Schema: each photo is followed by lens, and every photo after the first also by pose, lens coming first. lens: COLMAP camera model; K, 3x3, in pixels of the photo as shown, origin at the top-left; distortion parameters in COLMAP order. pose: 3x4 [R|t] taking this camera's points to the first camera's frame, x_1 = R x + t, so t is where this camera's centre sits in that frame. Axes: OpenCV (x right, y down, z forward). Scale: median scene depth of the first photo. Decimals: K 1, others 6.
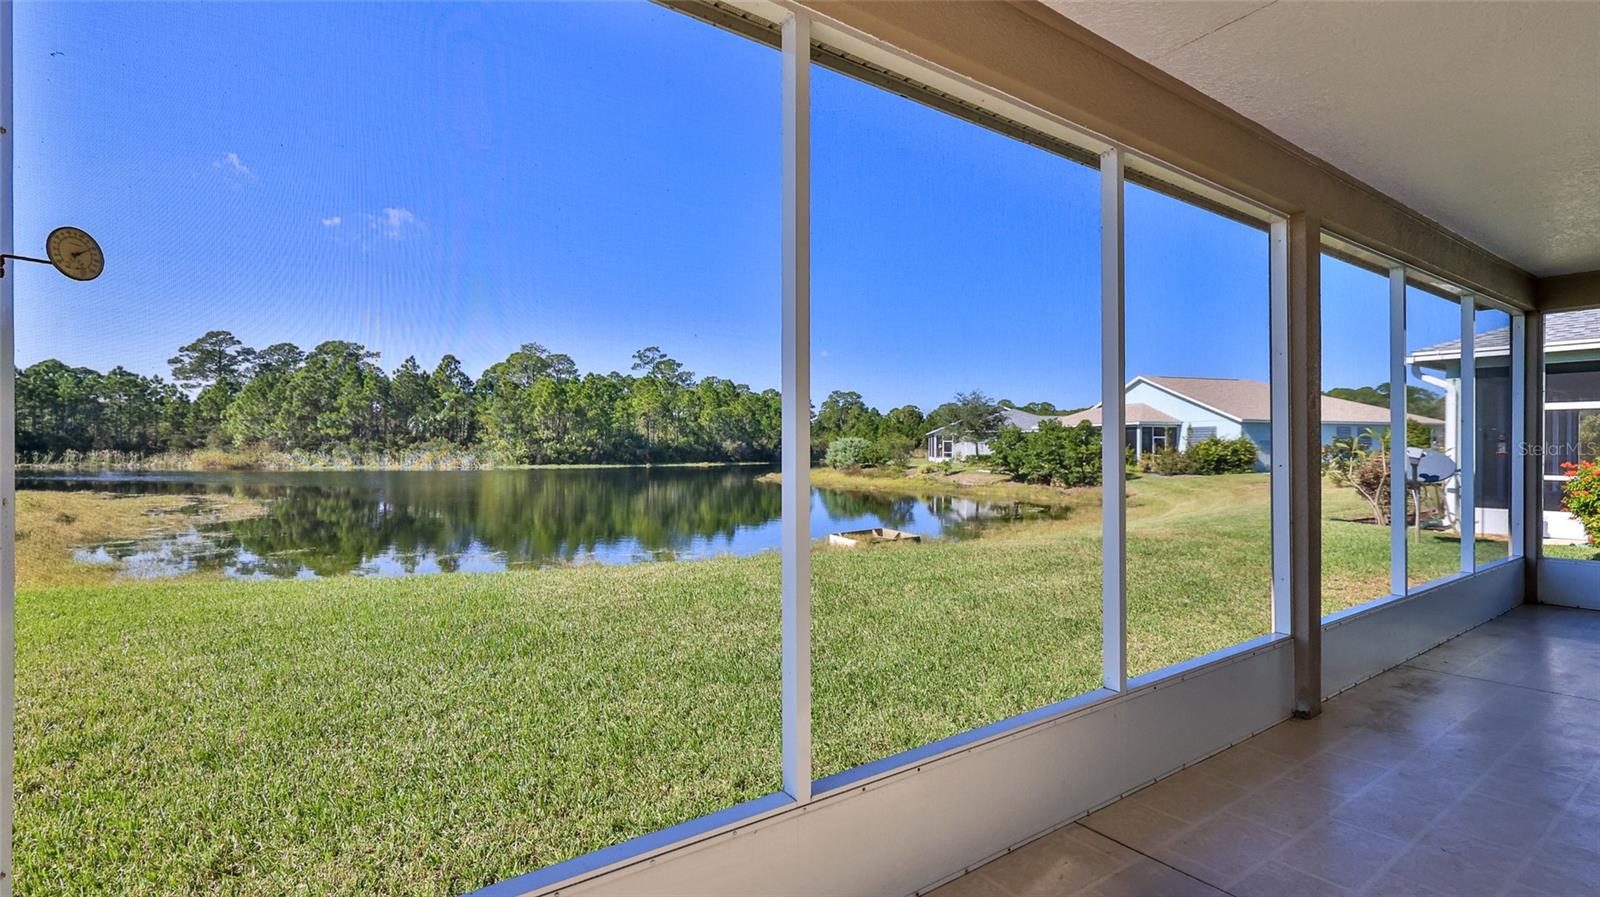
lens RADIAL K [[713.5, 0, 794.6], [0, 713.5, 448.0], [0, 0, 1]] dist [0.009938, 0.000168]
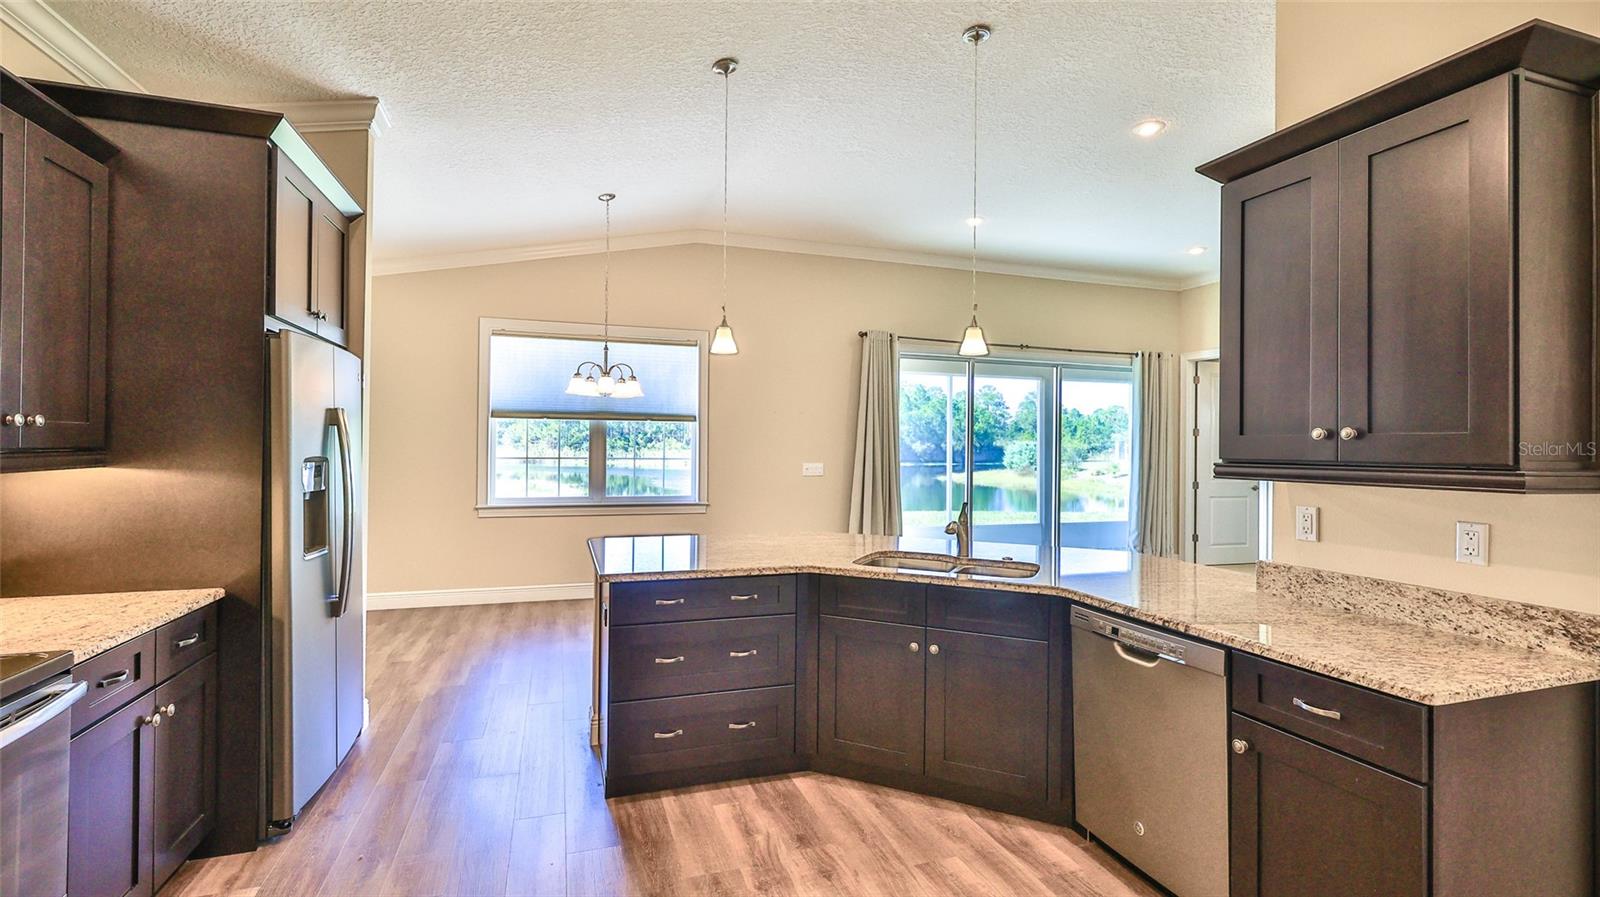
lens RADIAL K [[713.5, 0, 799.7], [0, 713.5, 444.2], [0, 0, 1]] dist [0.009938, 0.000168]
pose [[0.964755, 0.007690, -0.263039, 0.020346], [-0.009144, 0.999949, -0.004303, -0.001546], [0.262992, 0.006557, 0.964776, -0.081842]]
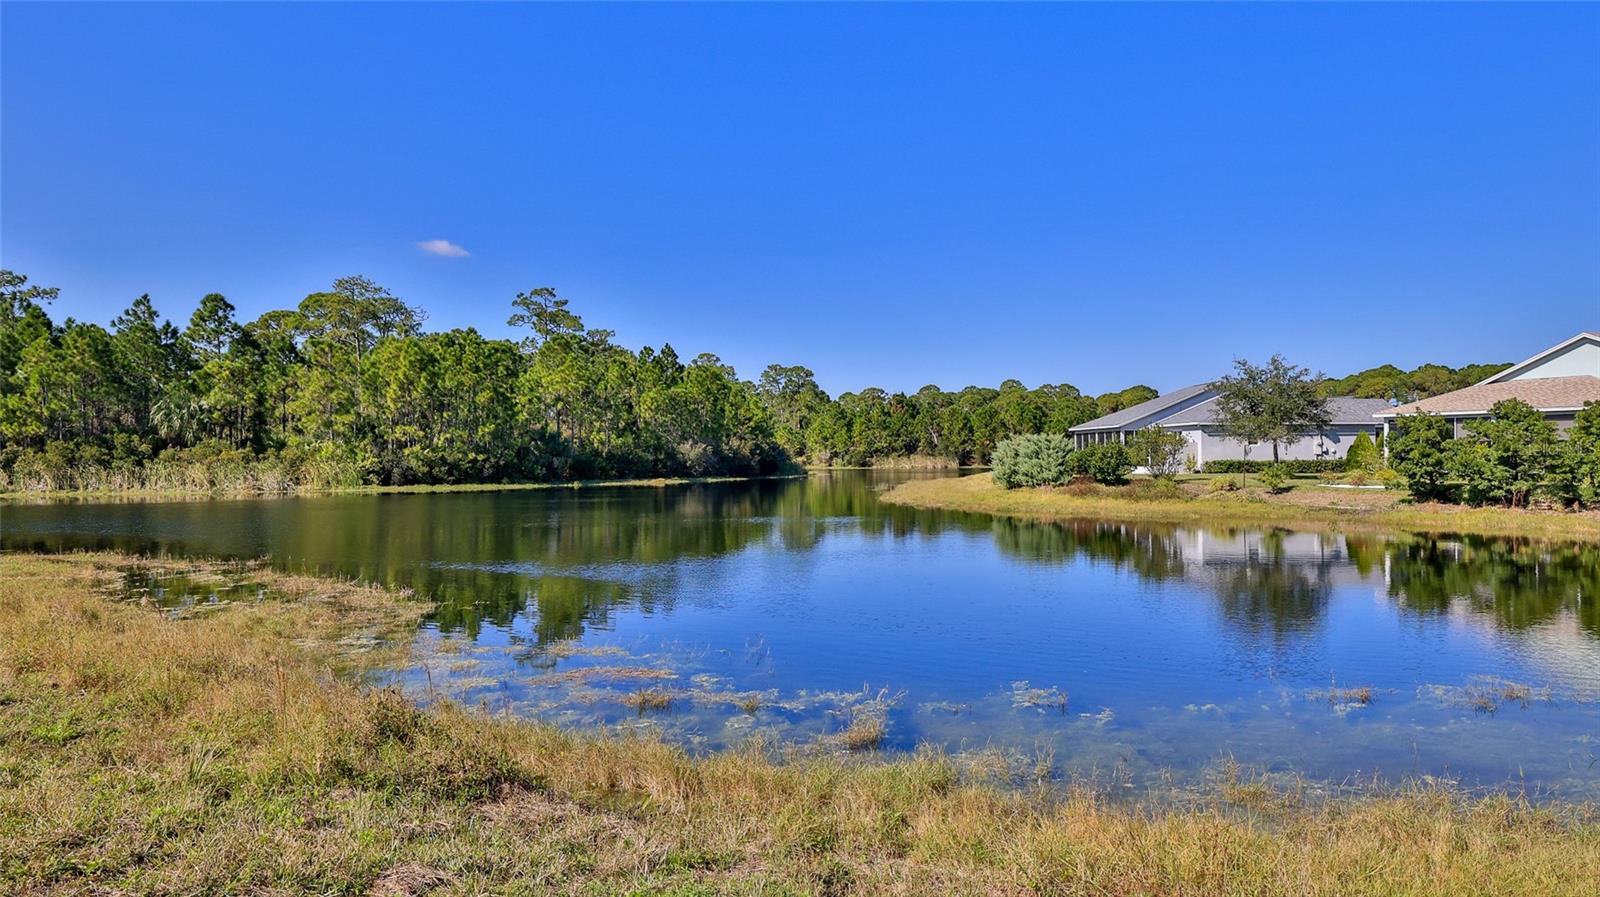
lens RADIAL K [[1097.4, 0, 804.9], [0, 1097.4, 443.7], [0, 0, 1]] dist [0.018984, -0.005437]
pose [[0.987847, -0.006176, 0.155304, -0.170555], [0.007836, 0.999919, -0.010077, 0.001031], [-0.155229, 0.011171, 0.987815, 0.070137]]
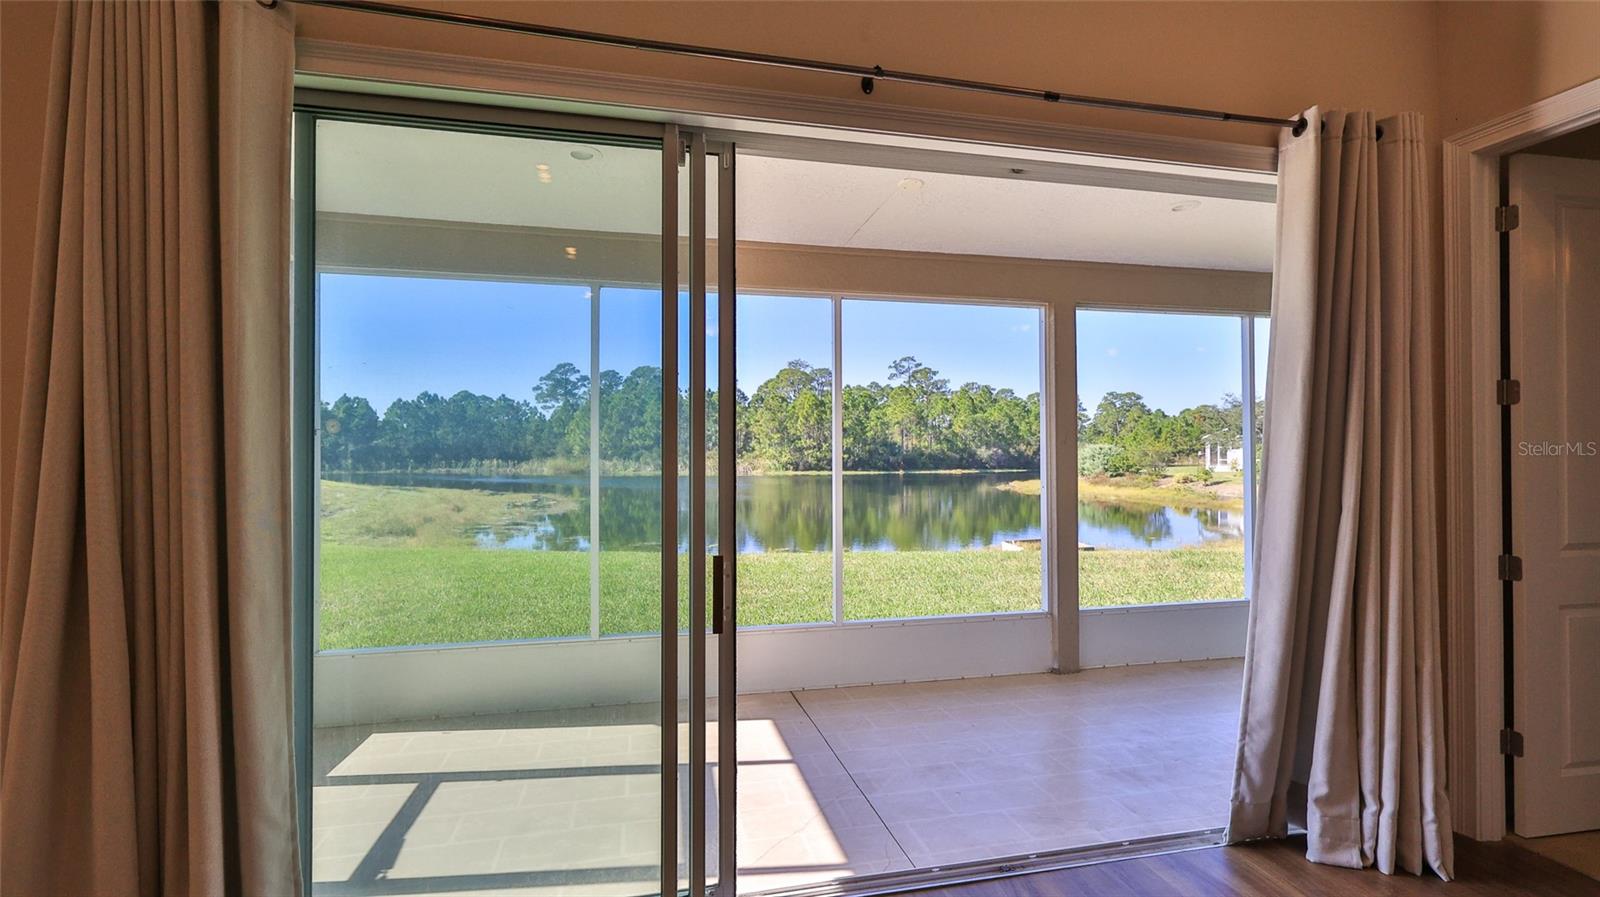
lens RADIAL K [[713.5, 0, 799.8], [0, 713.5, 449.4], [0, 0, 1]] dist [0.009938, 0.000168]
pose [[0.933793, -0.006312, -0.357758, 0.029379], [0.003943, 0.999965, -0.007349, -0.001631], [0.357792, 0.005452, 0.933785, -0.017666]]
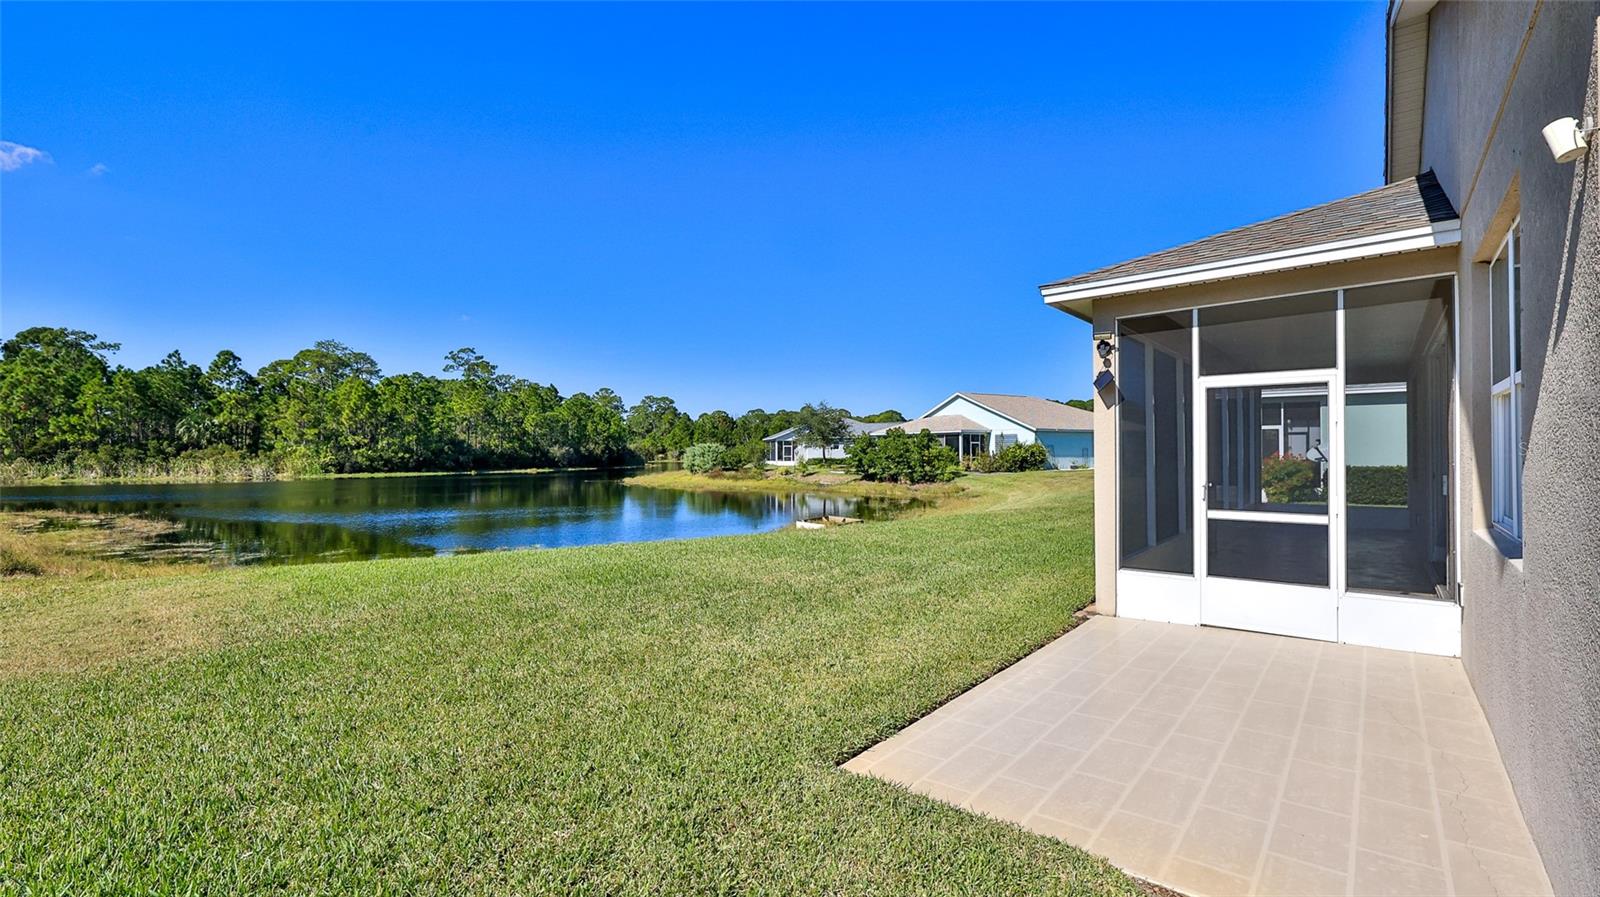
lens RADIAL K [[713.5, 0, 792.2], [0, 713.5, 448.7], [0, 0, 1]] dist [0.009938, 0.000168]
pose [[0.961451, -0.005449, 0.274924, -0.061218], [0.006881, 0.999967, -0.004245, -0.000579], [-0.274892, 0.005974, 0.961457, -0.045520]]
